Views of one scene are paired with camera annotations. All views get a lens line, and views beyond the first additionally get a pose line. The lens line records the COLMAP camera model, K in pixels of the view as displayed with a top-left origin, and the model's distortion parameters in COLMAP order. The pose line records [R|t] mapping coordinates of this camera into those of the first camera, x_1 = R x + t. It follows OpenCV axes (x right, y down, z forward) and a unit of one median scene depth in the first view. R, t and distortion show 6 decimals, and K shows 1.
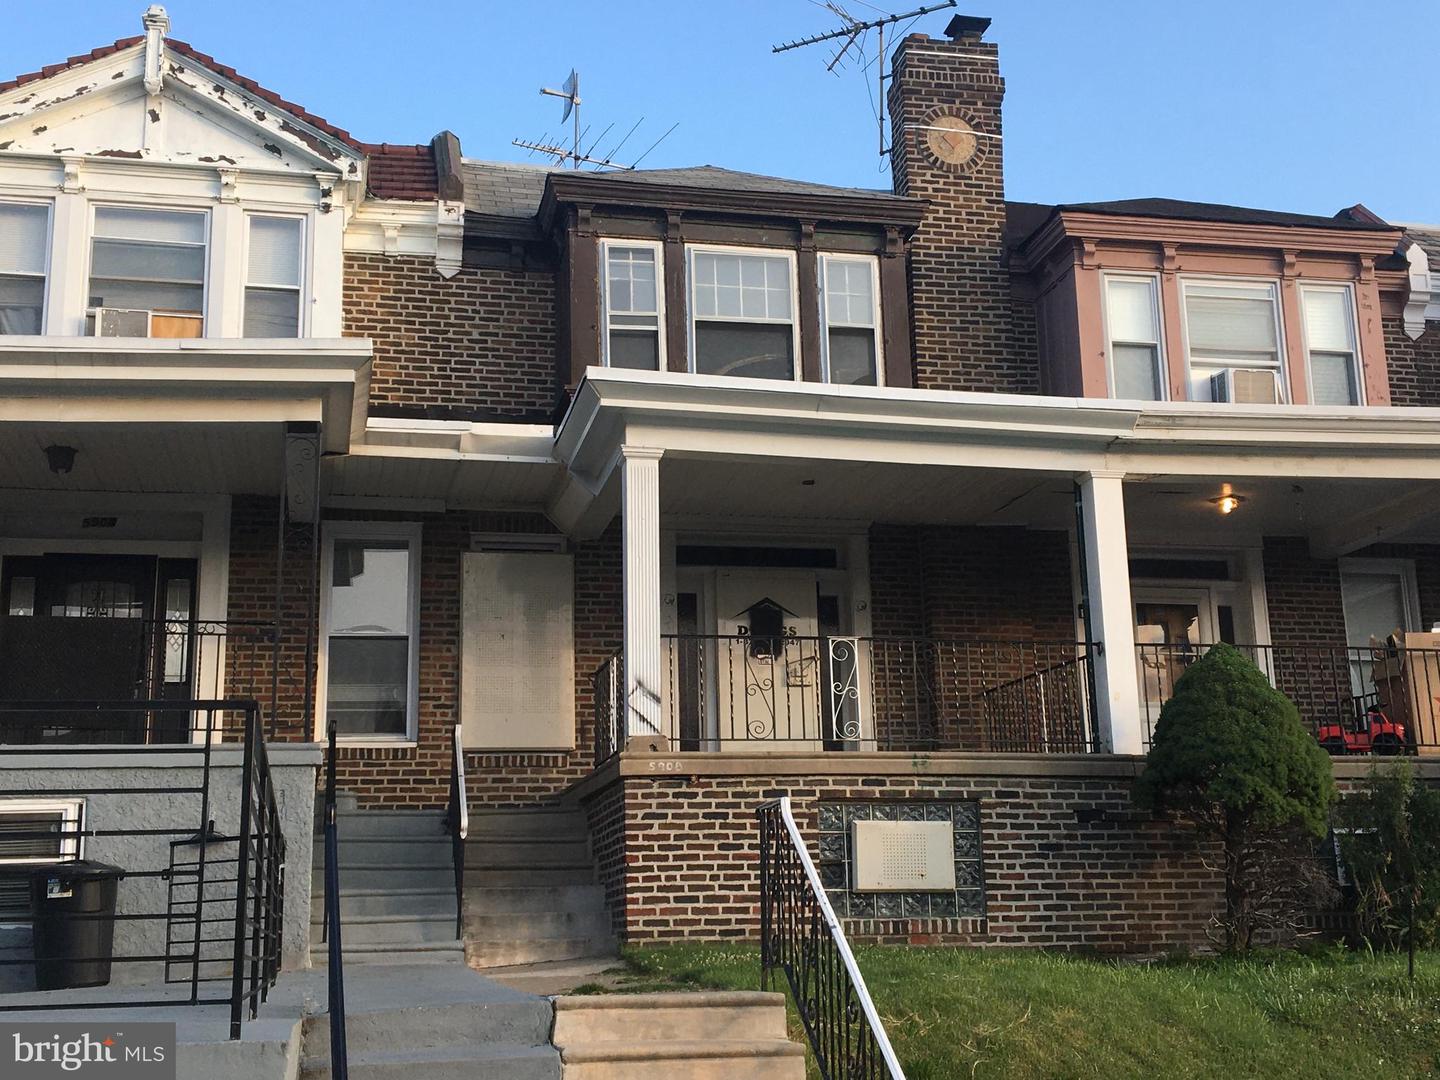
lens RADIAL K [[1813.1, 0, 719.1], [0, 1813.1, 542.3], [0, 0, 1]] dist [-0.017941, 0.000000]
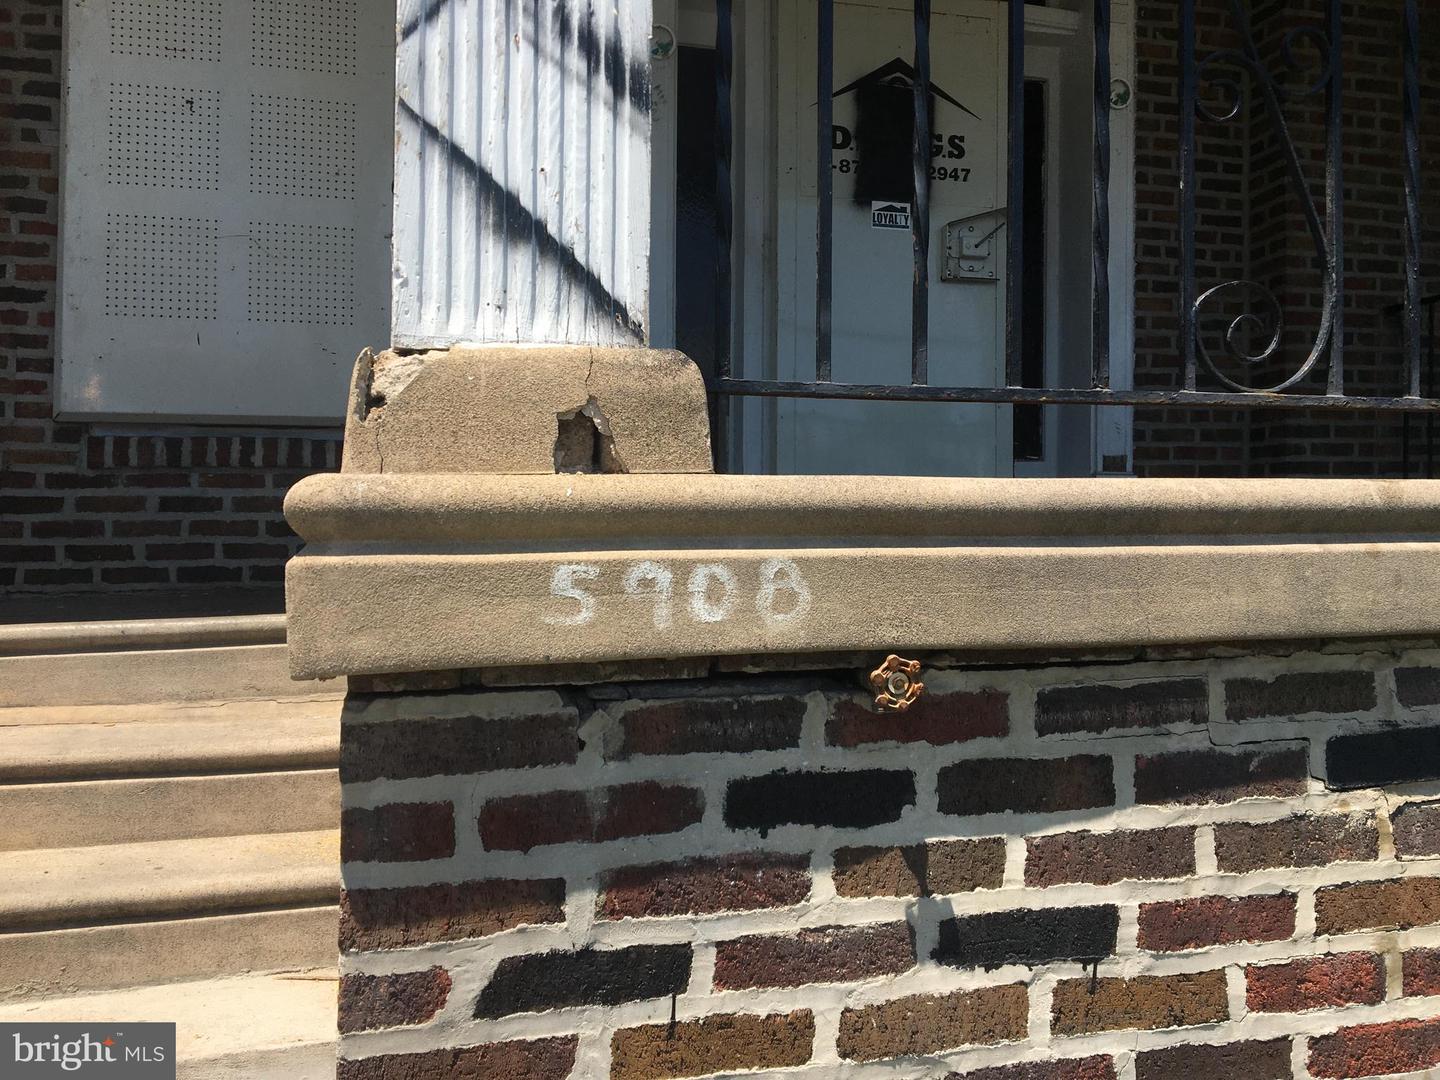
lens RADIAL K [[1210.9, 0, 717.0], [0, 1210.9, 539.3], [0, 0, 1]] dist [0.052433, -0.000773]
pose [[0.998536, 0.020267, 0.050154, -0.030675], [-0.030177, 0.978183, 0.205540, 0.101473], [-0.044894, -0.206752, 0.977363, 0.905032]]
